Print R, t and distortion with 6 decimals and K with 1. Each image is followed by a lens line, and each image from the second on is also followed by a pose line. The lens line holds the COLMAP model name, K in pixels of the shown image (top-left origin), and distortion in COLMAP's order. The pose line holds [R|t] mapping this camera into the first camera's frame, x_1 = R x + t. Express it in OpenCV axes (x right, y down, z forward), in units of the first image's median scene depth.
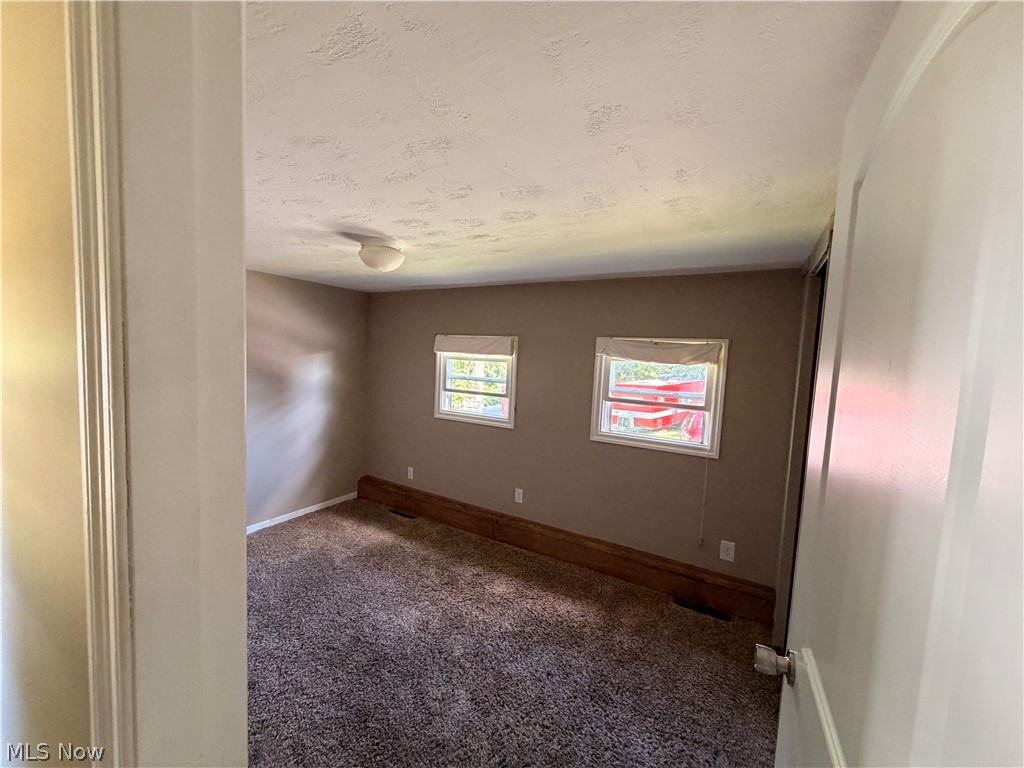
lens RADIAL K [[403.4, 0, 512.0], [0, 403.4, 384.0], [0, 0, 1]] dist [-0.000415, -0.000083]
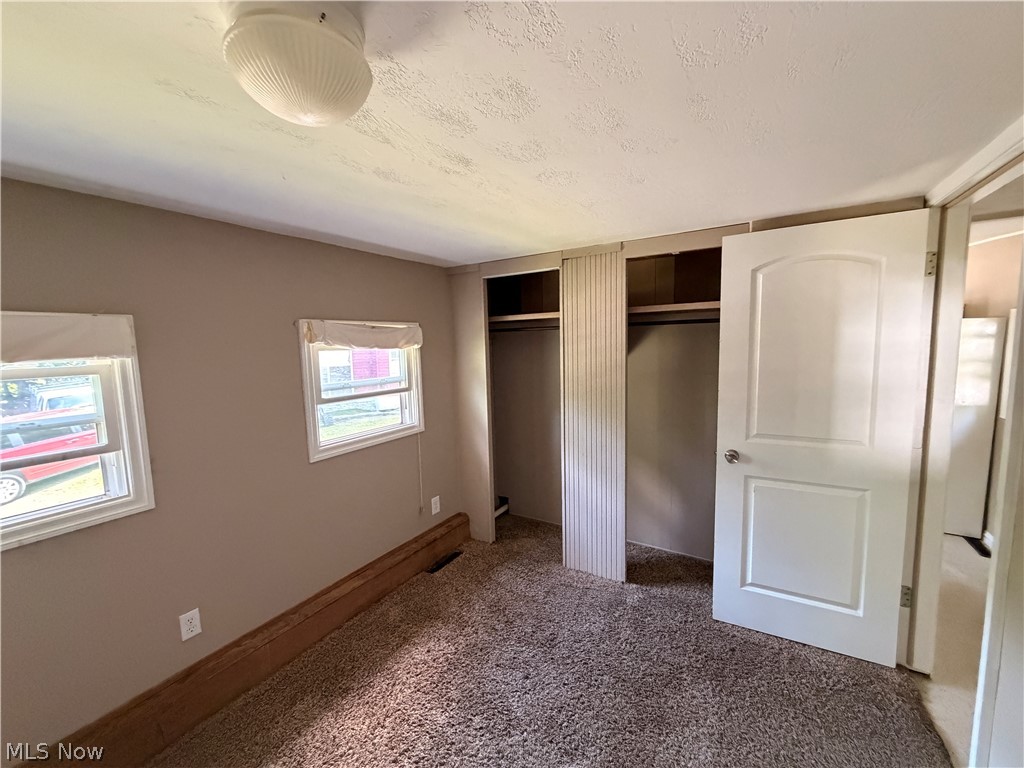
lens RADIAL K [[403.4, 0, 512.0], [0, 403.4, 384.0], [0, 0, 1]] dist [-0.000415, -0.000083]
pose [[0.038871, -0.148807, 0.988102, -0.532373], [0.104458, 0.984037, 0.144085, -0.072835], [-0.993769, 0.097614, 0.053794, 0.650942]]
